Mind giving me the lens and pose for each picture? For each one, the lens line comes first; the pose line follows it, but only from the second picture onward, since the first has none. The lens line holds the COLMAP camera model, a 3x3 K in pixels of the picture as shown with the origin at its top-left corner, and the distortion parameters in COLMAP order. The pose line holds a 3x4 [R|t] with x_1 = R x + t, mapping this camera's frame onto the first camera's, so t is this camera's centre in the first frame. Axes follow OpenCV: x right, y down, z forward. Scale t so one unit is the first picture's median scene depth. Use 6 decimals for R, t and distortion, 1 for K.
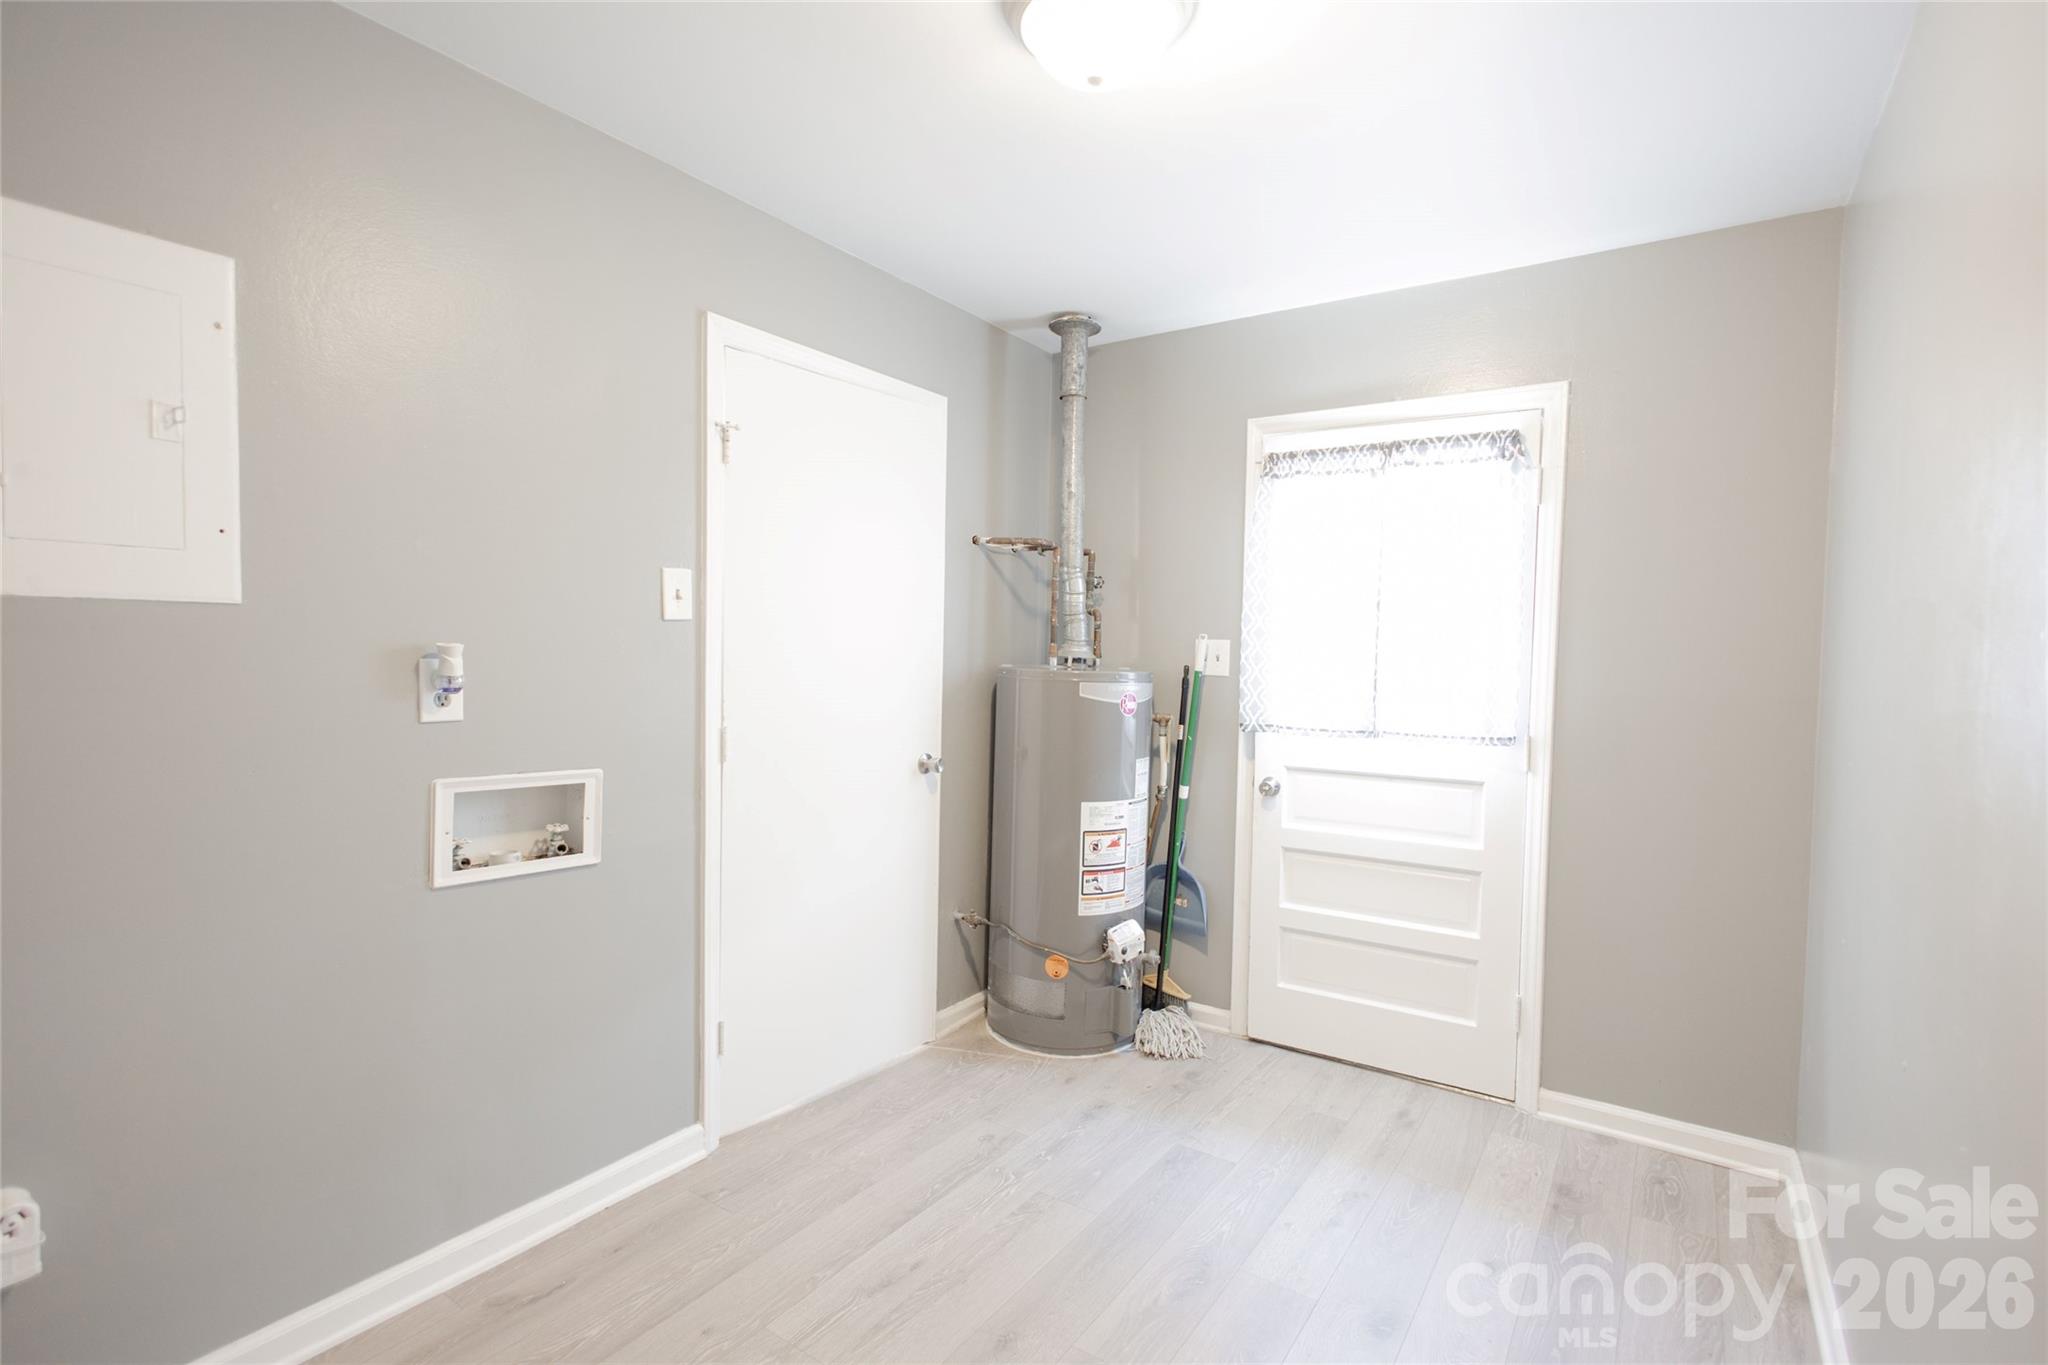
lens RADIAL K [[953.6, 0, 1024.0], [0, 953.6, 682.5], [0, 0, 1]] dist [0.002750, -0.000246]
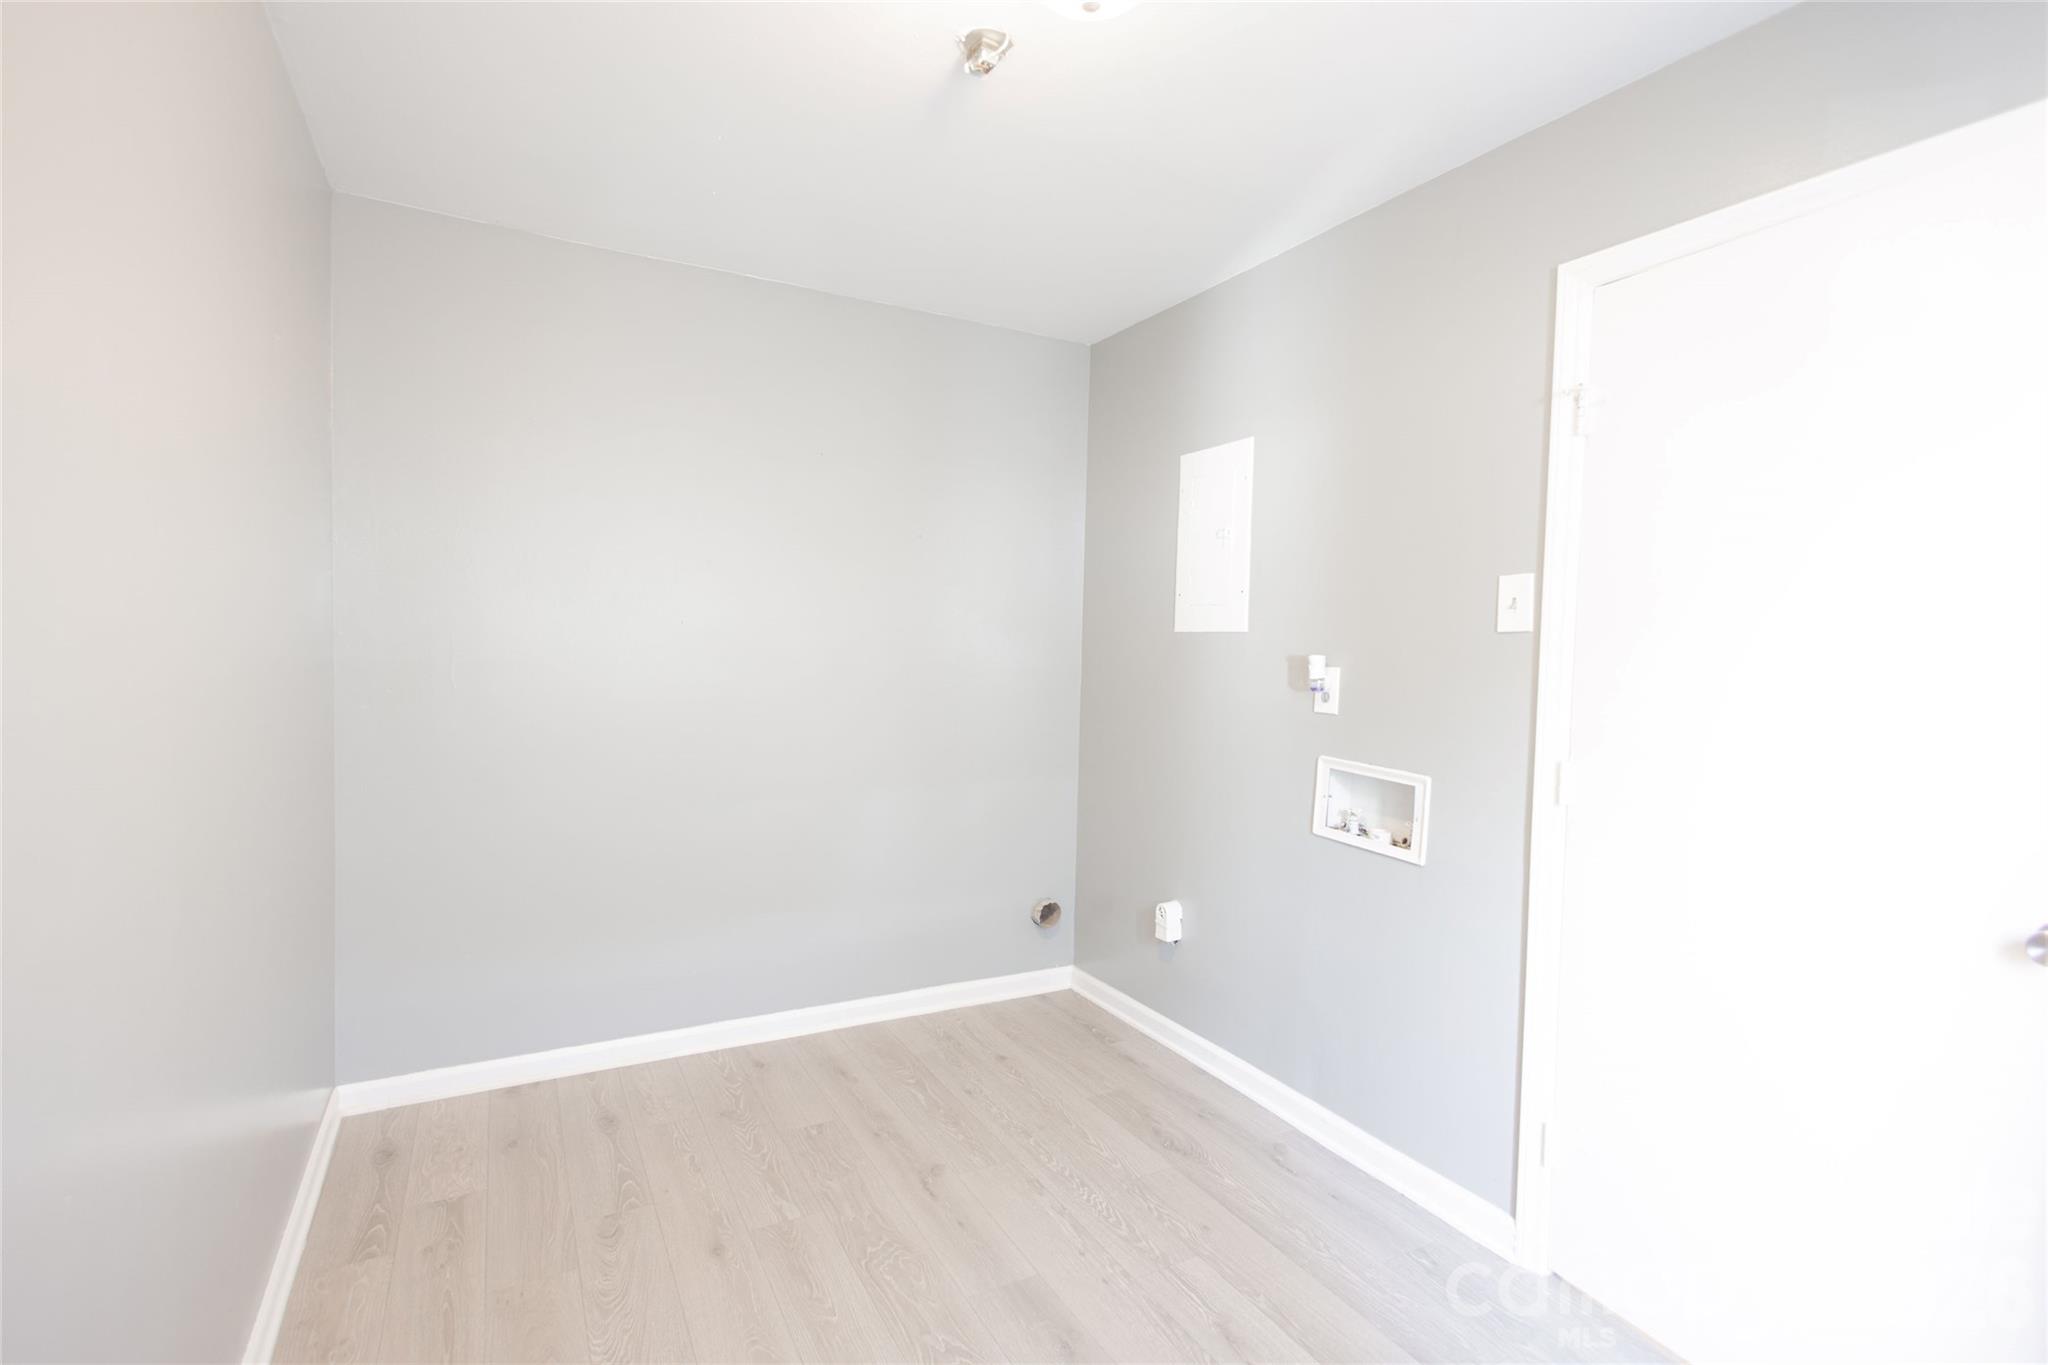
lens RADIAL K [[953.6, 0, 1024.0], [0, 953.6, 682.5], [0, 0, 1]] dist [0.002750, -0.000246]
pose [[-0.449245, 0.010151, -0.893351, 0.654877], [-0.065025, 0.996912, 0.044027, -0.028478], [0.891039, 0.077869, -0.447197, 1.012103]]
